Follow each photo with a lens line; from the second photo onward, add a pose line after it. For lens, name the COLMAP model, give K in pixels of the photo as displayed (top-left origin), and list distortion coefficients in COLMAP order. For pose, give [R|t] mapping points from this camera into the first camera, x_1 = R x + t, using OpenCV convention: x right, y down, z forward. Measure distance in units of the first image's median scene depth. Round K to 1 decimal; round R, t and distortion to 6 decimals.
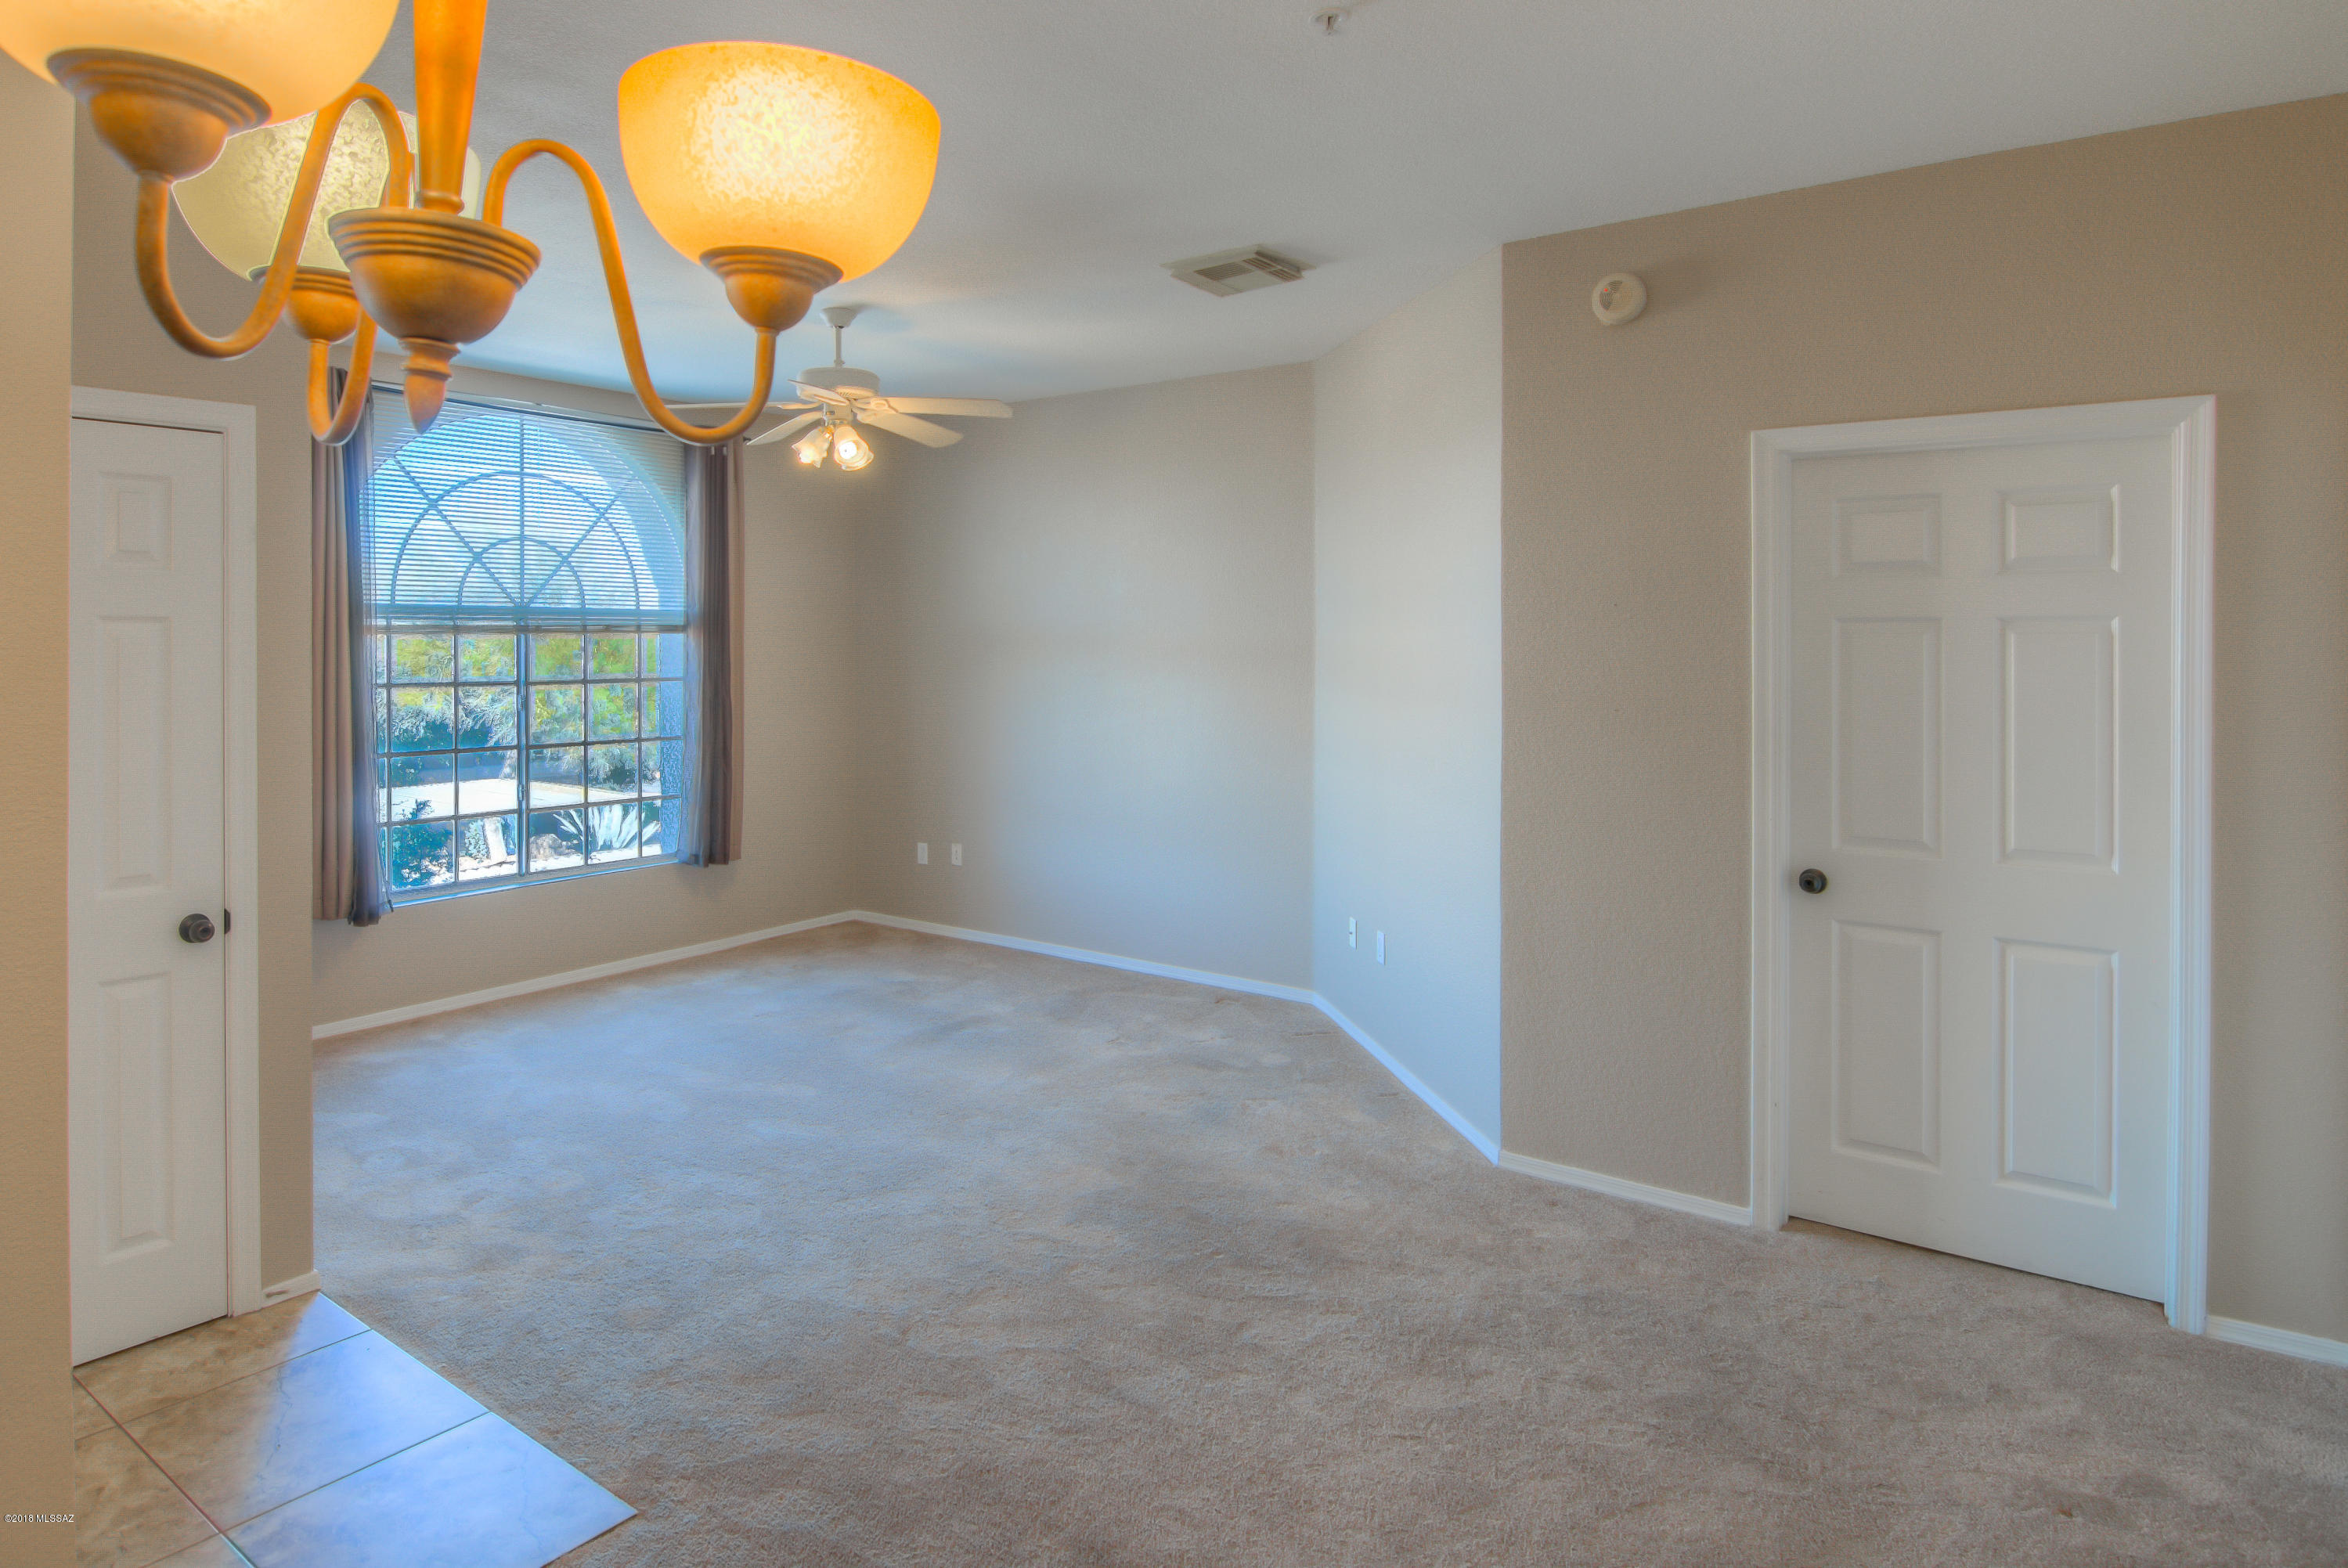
lens RADIAL K [[1330.9, 0, 1178.3], [0, 1330.9, 636.1], [0, 0, 1]] dist [-0.021970, -0.002062]
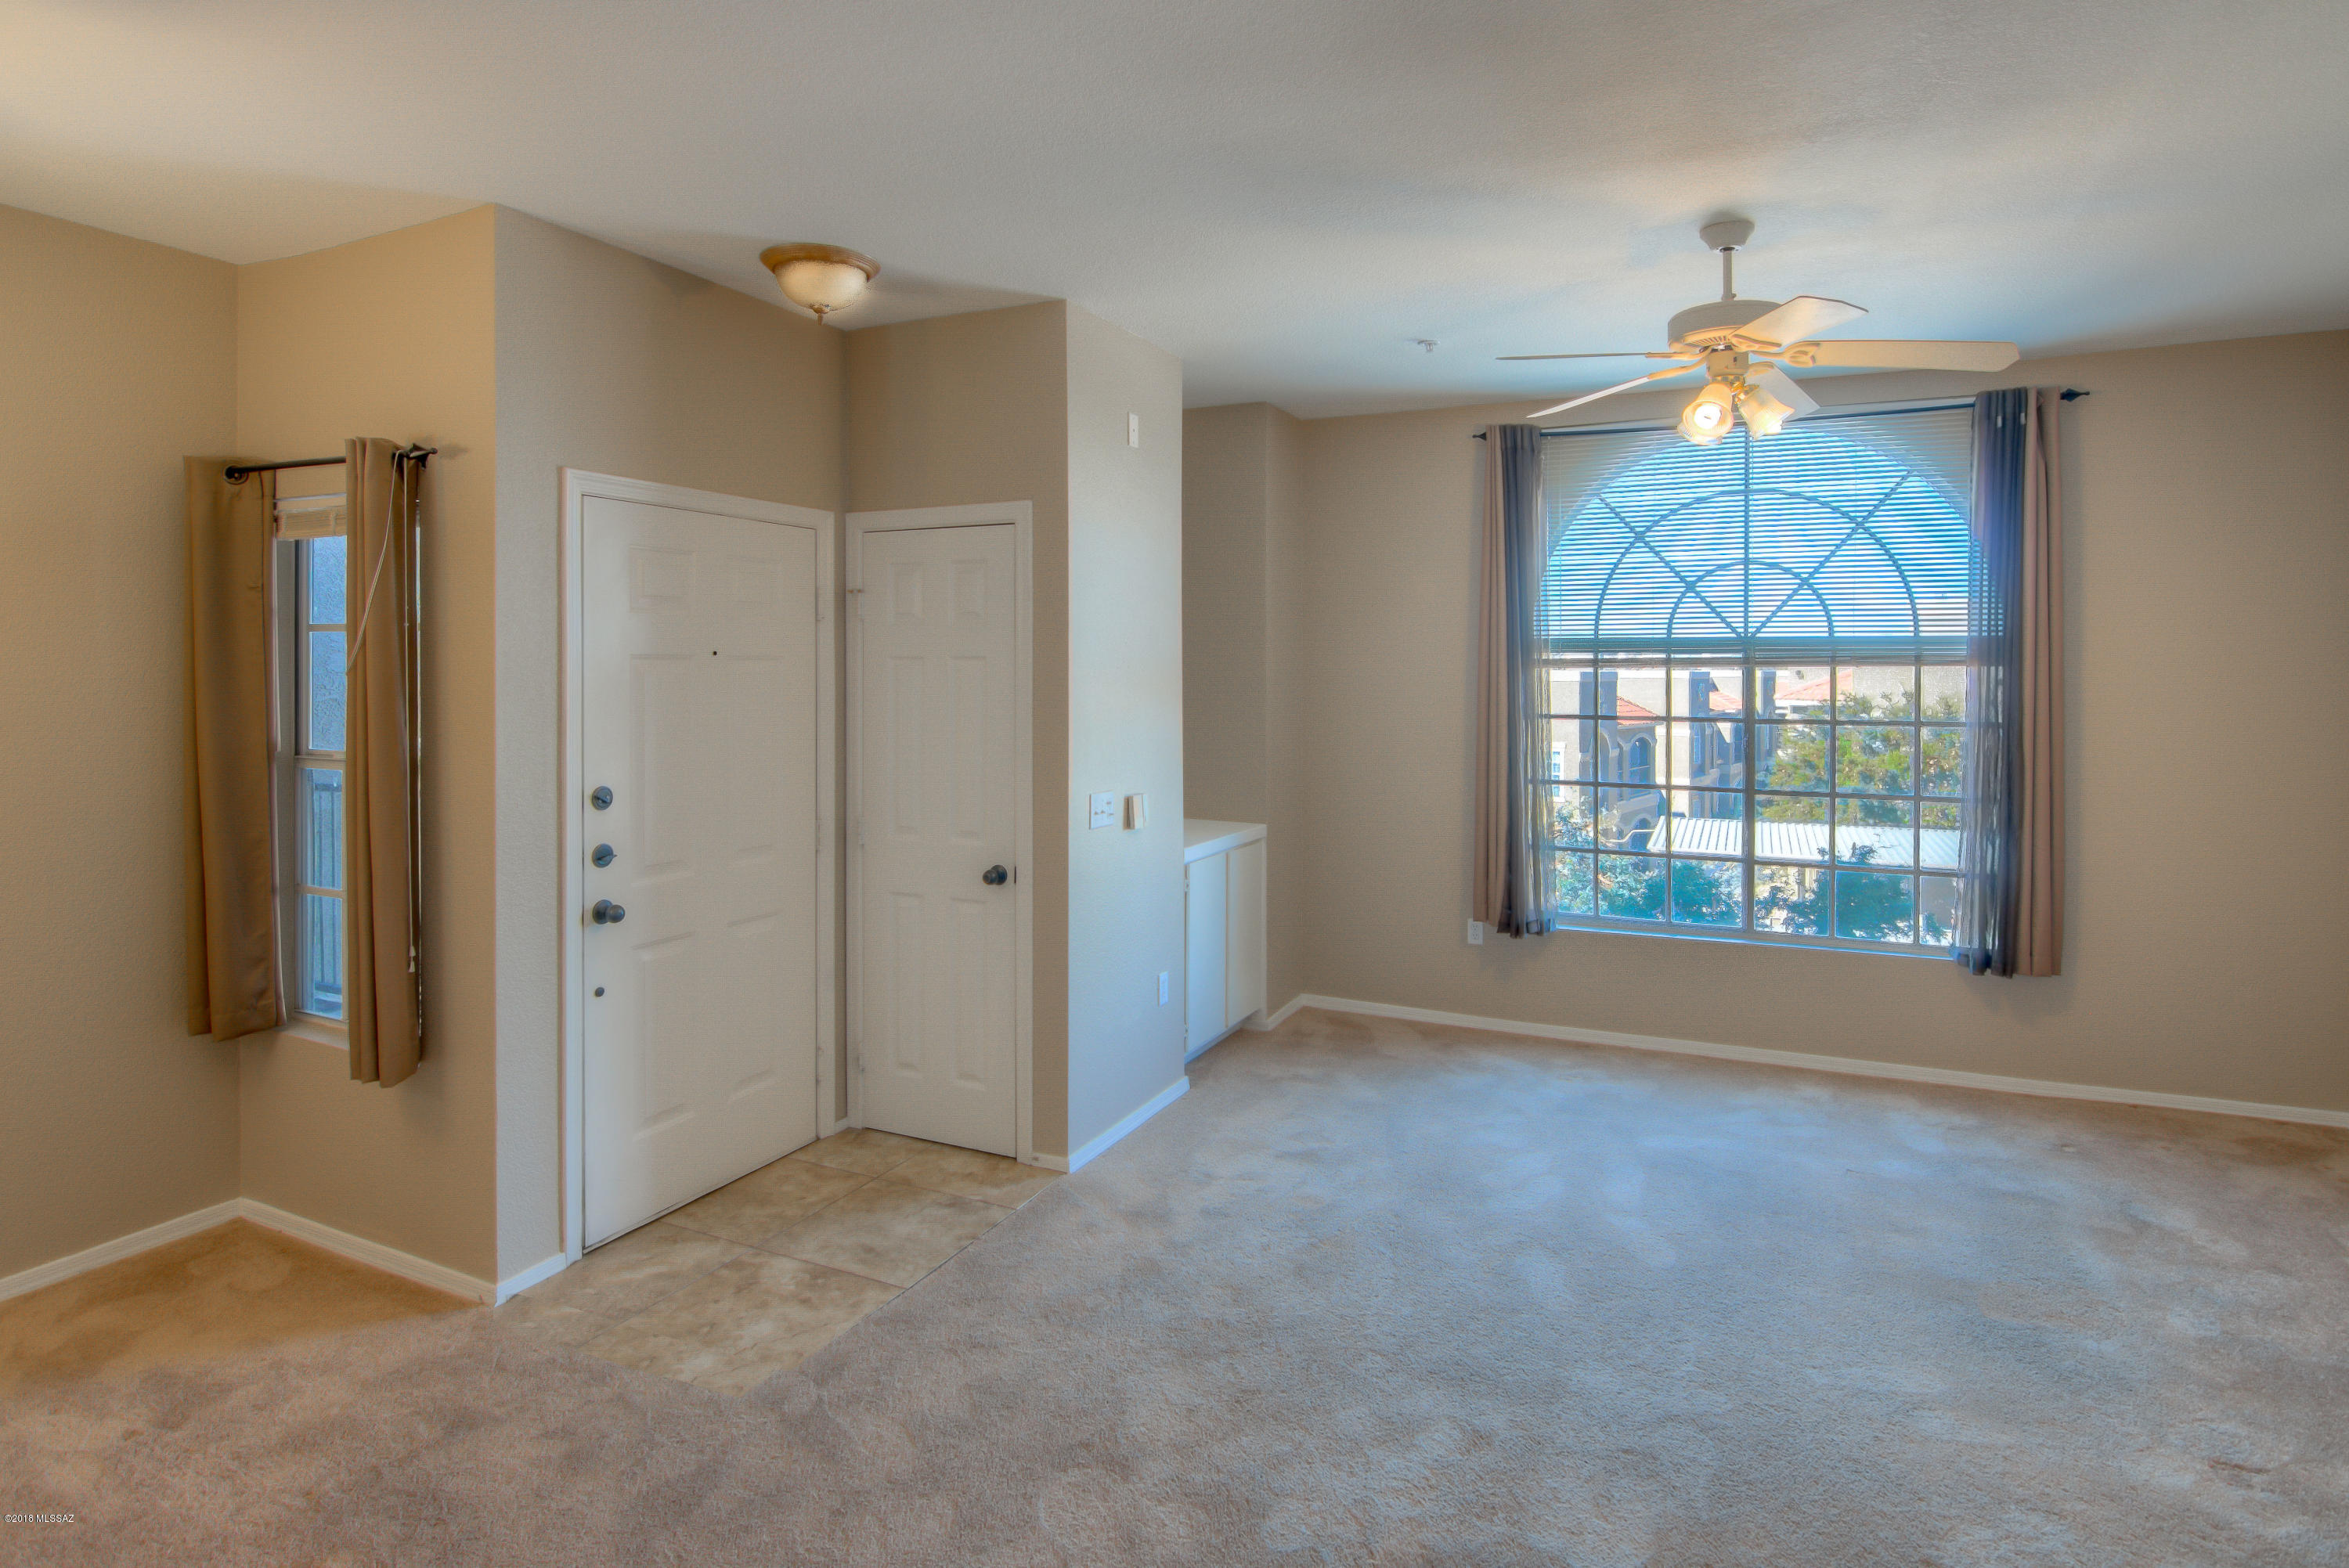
lens RADIAL K [[1301.3, 0, 1172.4], [0, 1301.3, 690.7], [0, 0, 1]] dist [-0.013270, -0.001250]
pose [[0.165655, 0.015336, -0.986065, 0.333928], [0.000579, 0.999877, 0.015648, 0.000525], [0.986184, -0.003163, 0.165625, 0.478734]]
